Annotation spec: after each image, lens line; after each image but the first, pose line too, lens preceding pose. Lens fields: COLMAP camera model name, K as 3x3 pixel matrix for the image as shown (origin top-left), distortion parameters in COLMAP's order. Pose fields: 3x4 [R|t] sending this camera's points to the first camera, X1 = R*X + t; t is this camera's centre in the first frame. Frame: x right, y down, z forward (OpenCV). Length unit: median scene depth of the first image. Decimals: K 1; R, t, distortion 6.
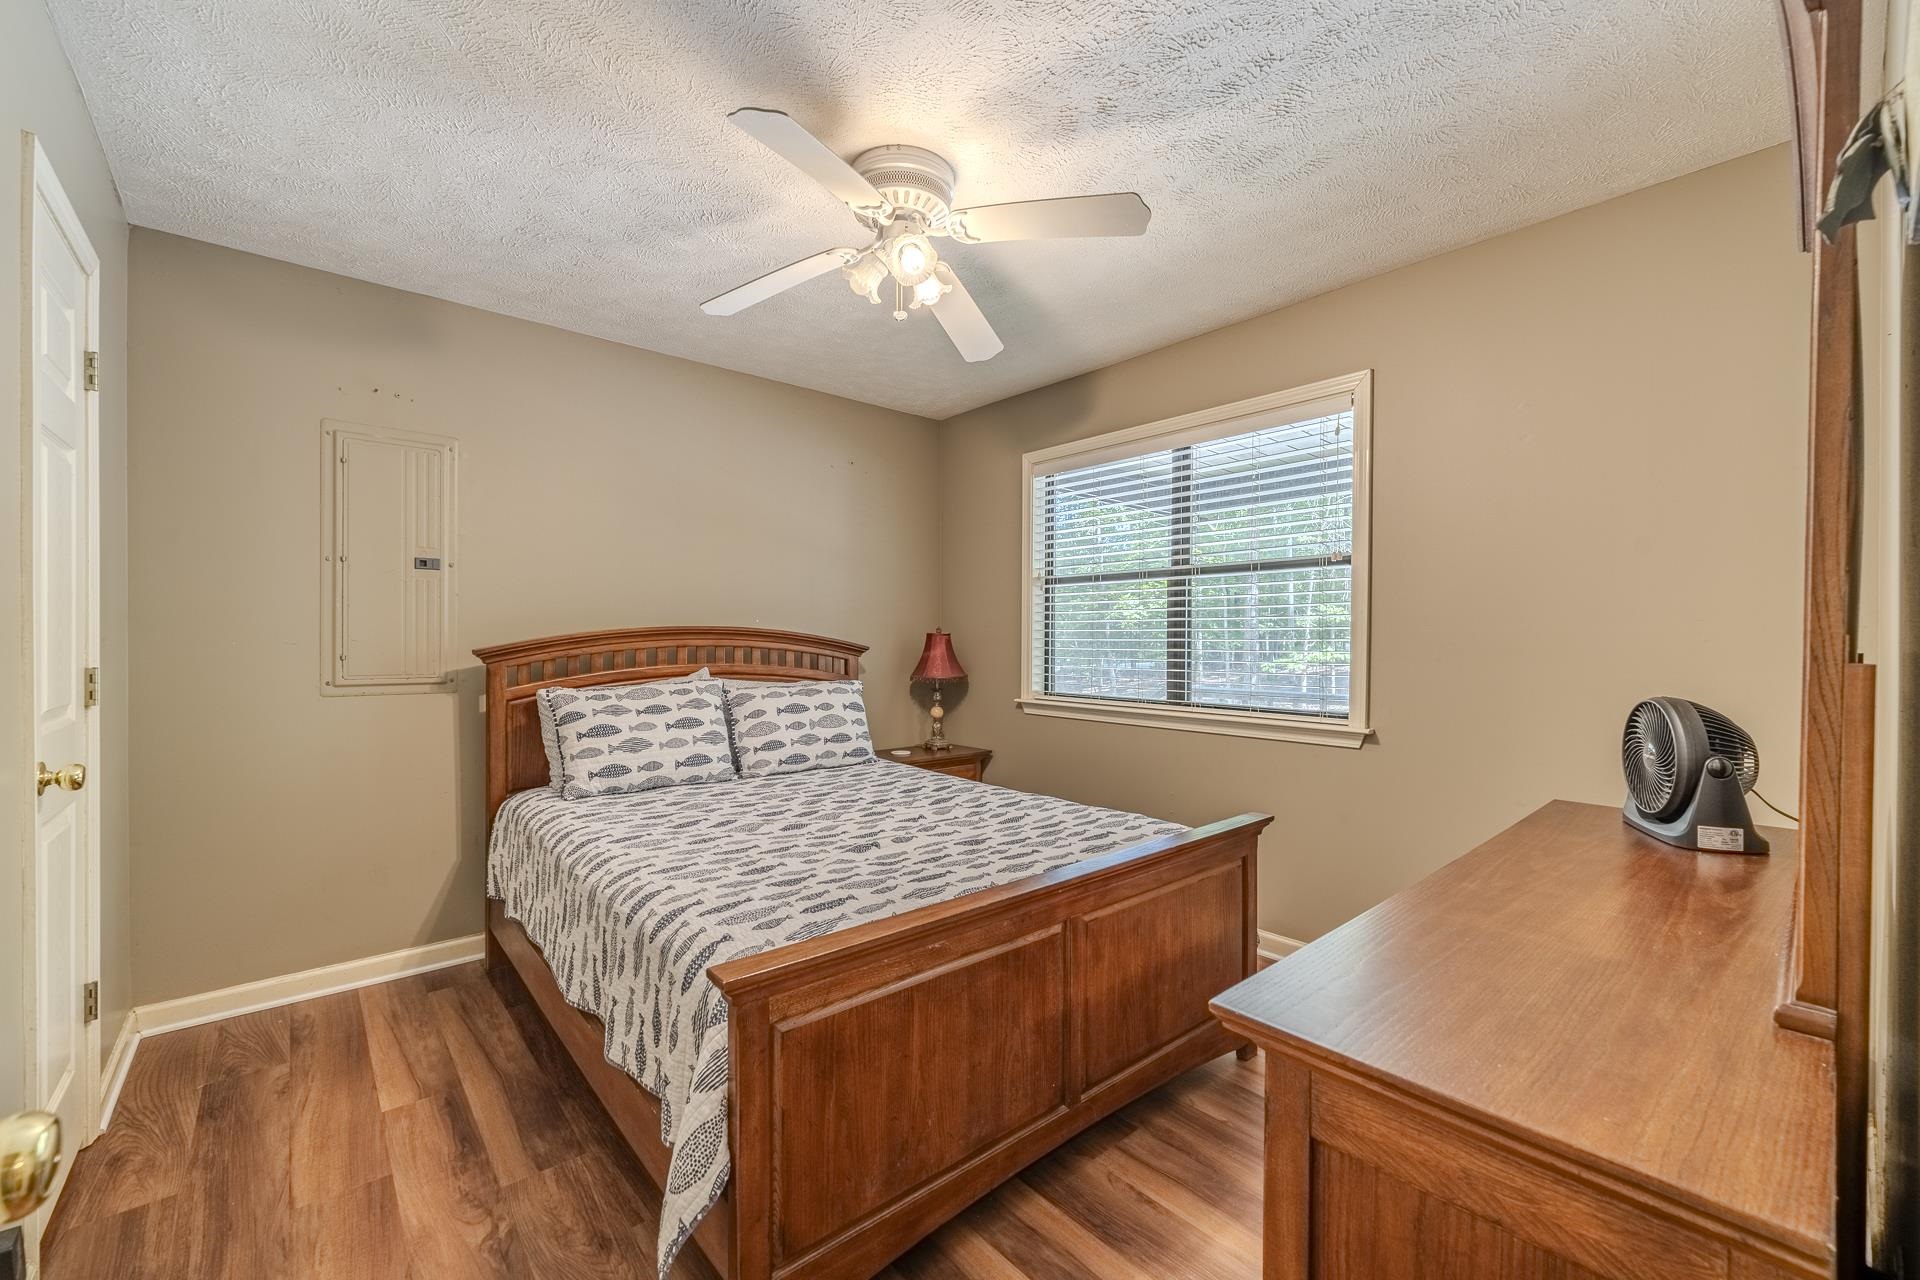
lens RADIAL K [[778.2, 0, 958.1], [0, 778.2, 642.2], [0, 0, 1]] dist [0.000584, -0.000050]
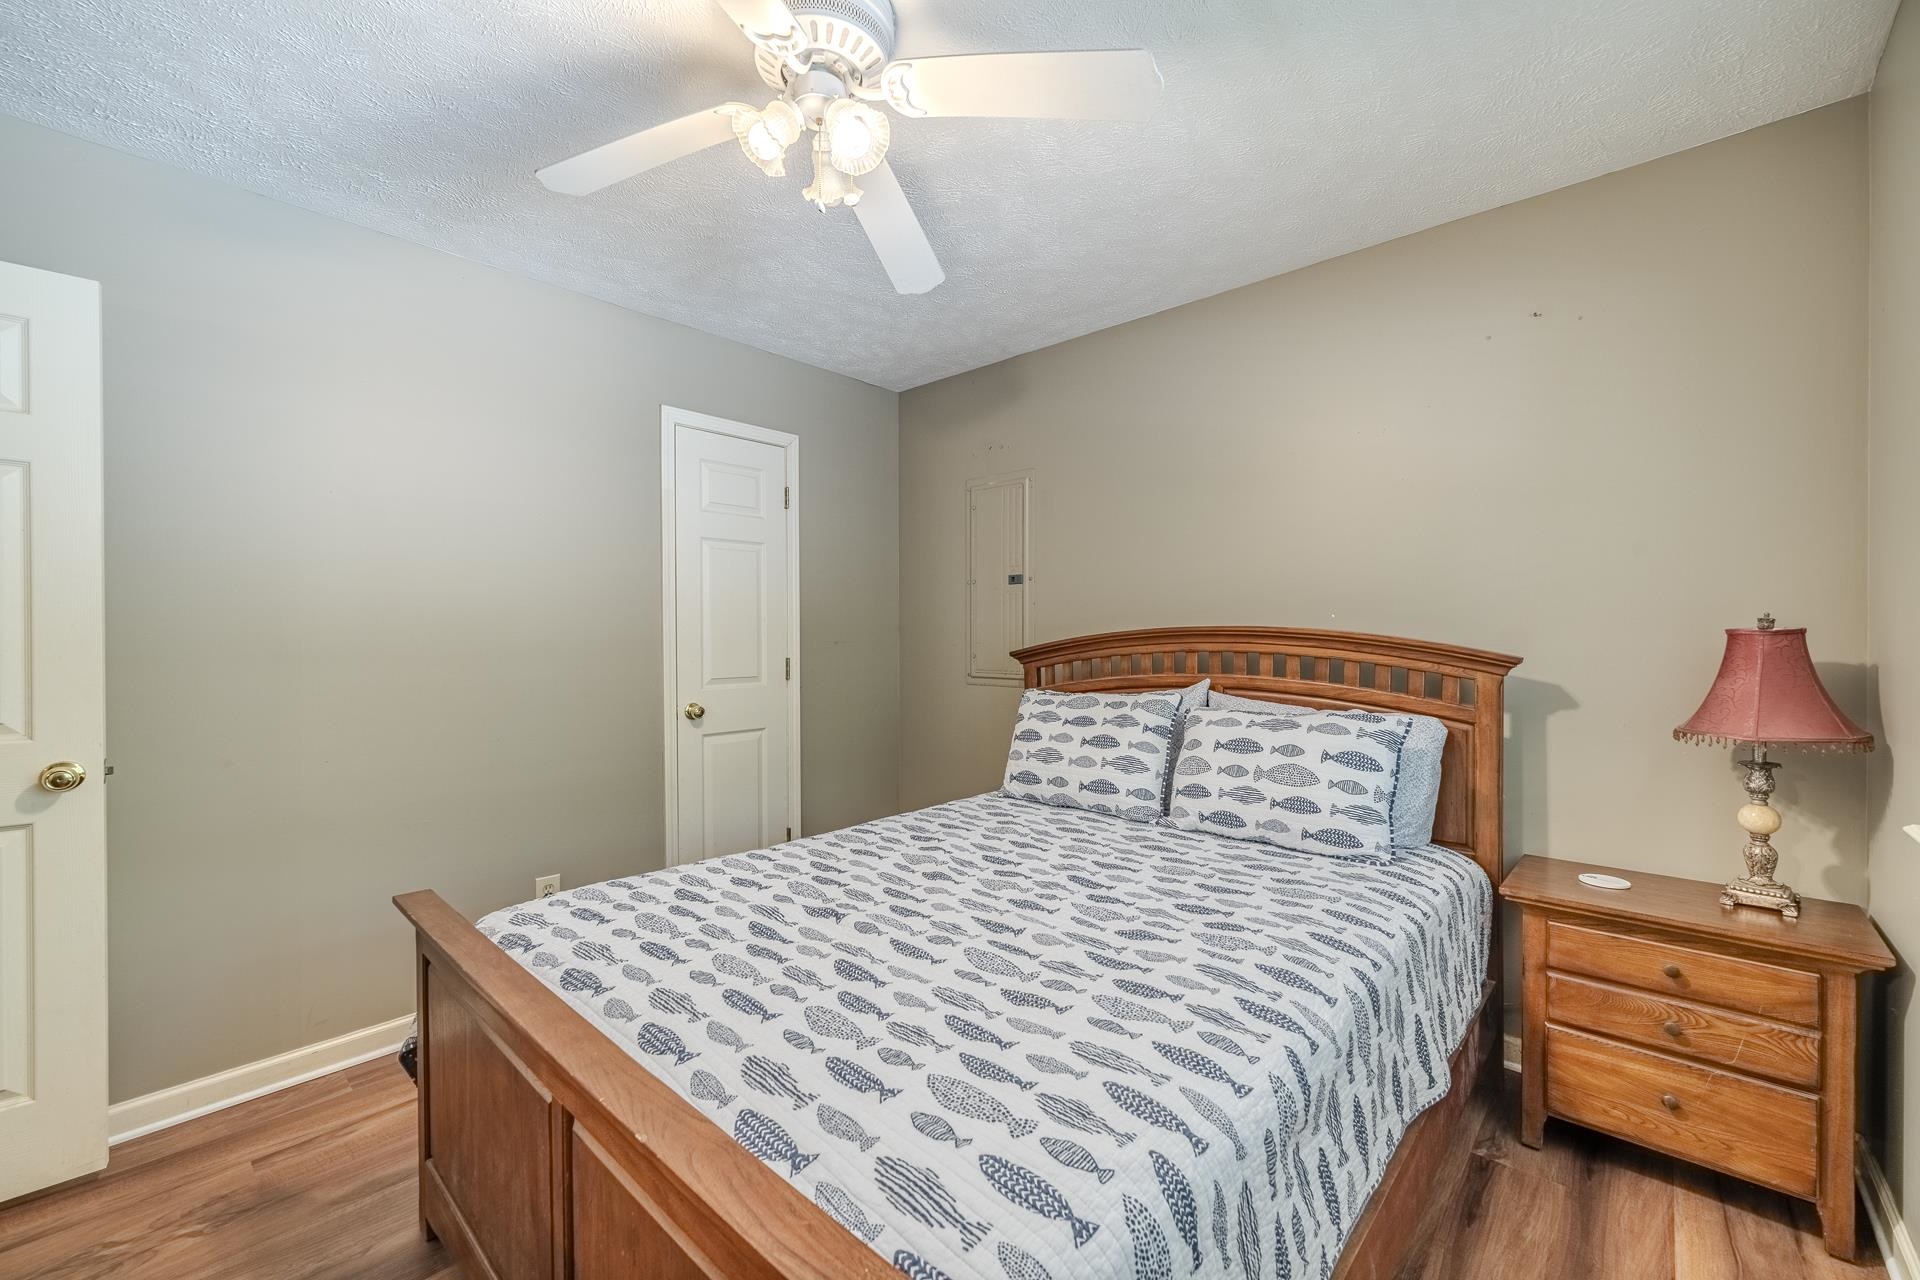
lens RADIAL K [[778.2, 0, 958.1], [0, 778.2, 642.2], [0, 0, 1]] dist [0.000584, -0.000050]
pose [[0.110052, 0.005576, -0.993910, 0.453987], [0.000614, 0.999984, 0.005679, -0.009493], [0.993926, -0.001236, 0.110047, 0.704066]]
